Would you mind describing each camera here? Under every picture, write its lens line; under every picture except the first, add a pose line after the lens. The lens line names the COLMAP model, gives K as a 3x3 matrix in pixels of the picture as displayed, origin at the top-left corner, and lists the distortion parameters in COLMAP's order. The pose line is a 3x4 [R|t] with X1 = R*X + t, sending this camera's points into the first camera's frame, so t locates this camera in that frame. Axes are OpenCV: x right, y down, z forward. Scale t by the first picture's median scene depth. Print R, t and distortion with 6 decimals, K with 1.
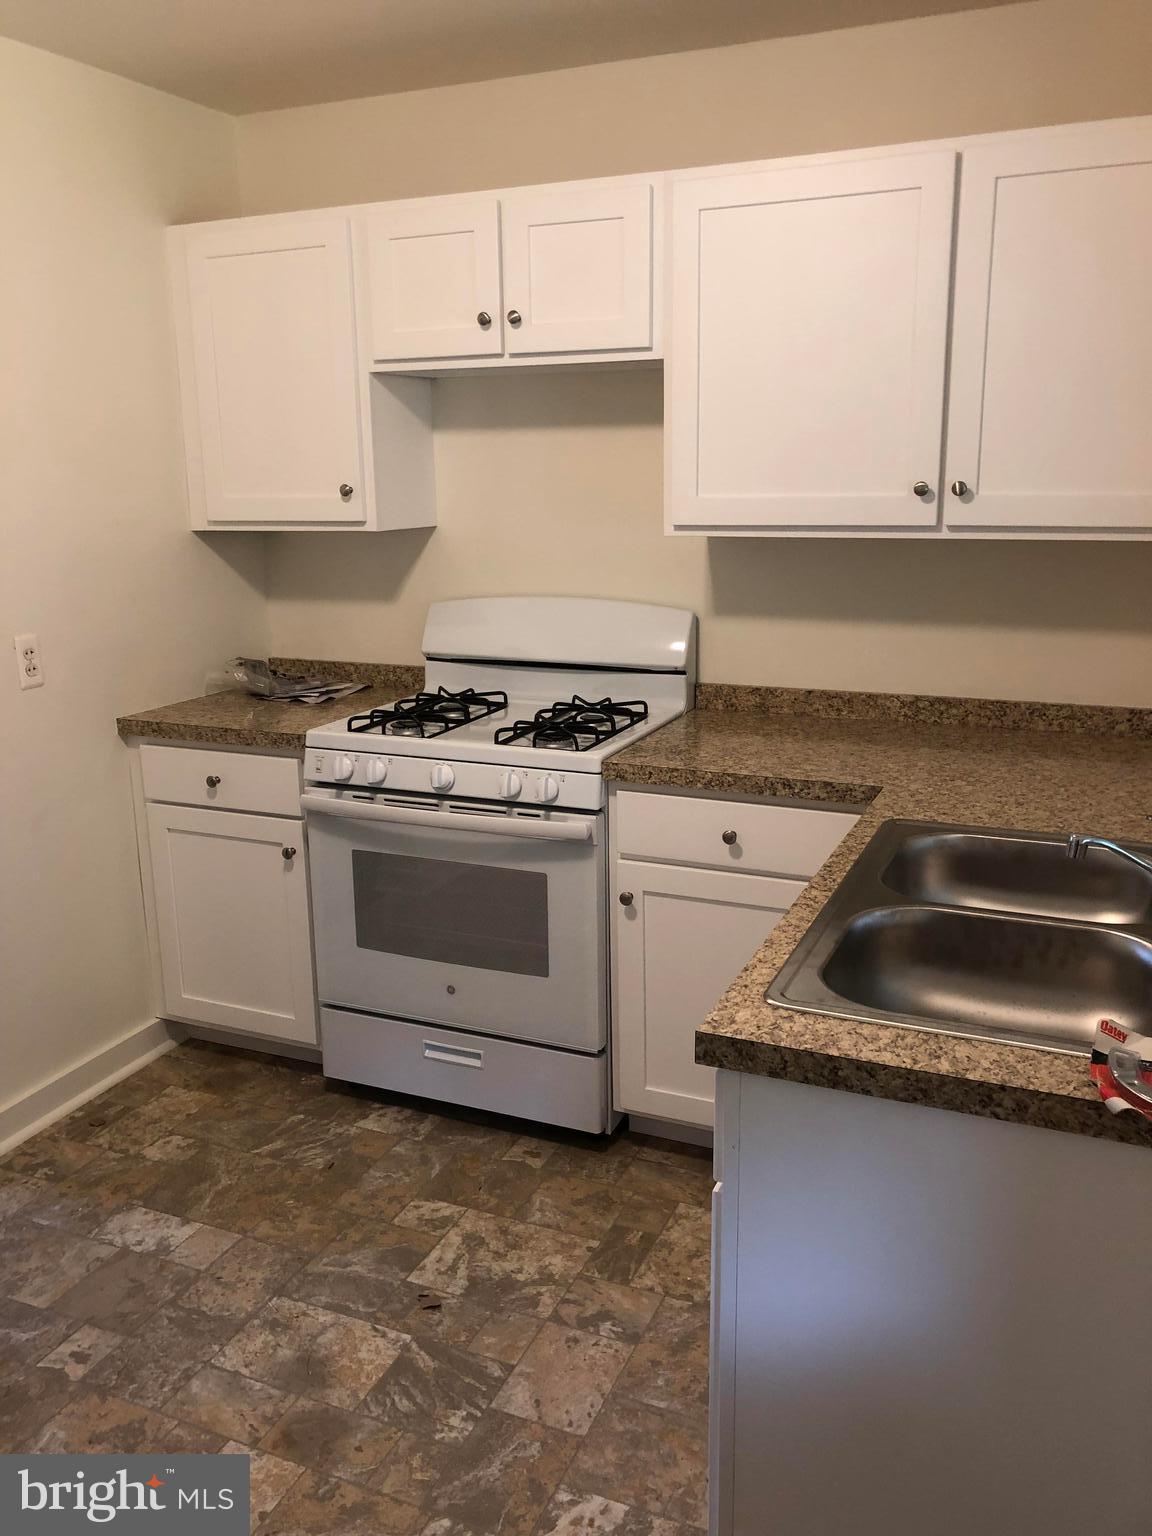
lens RADIAL K [[1261.0, 0, 575.5], [0, 1261.0, 767.3], [0, 0, 1]] dist [-0.002020, -0.002434]
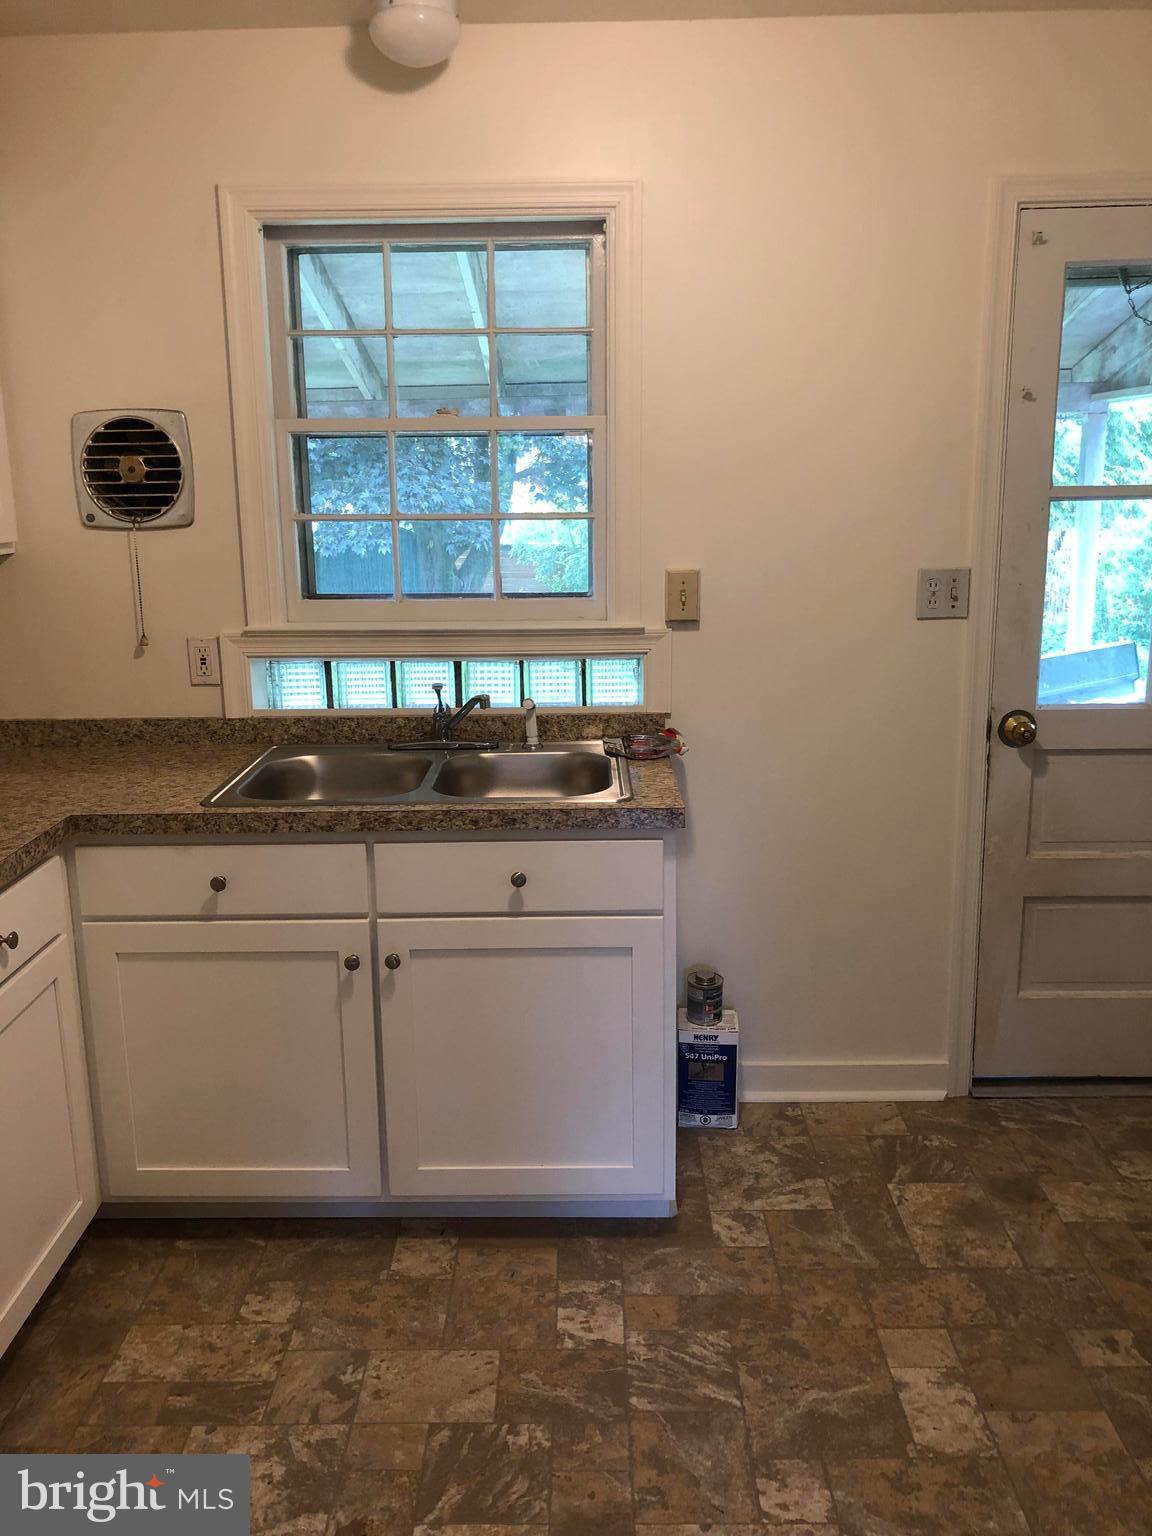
lens RADIAL K [[1261.0, 0, 574.6], [0, 1261.0, 767.7], [0, 0, 1]] dist [-0.002020, -0.002434]
pose [[-0.396552, -0.185905, 0.898991, -0.925905], [0.235773, 0.925807, 0.295452, -0.309983], [-0.887219, 0.329120, -0.323299, 1.385575]]
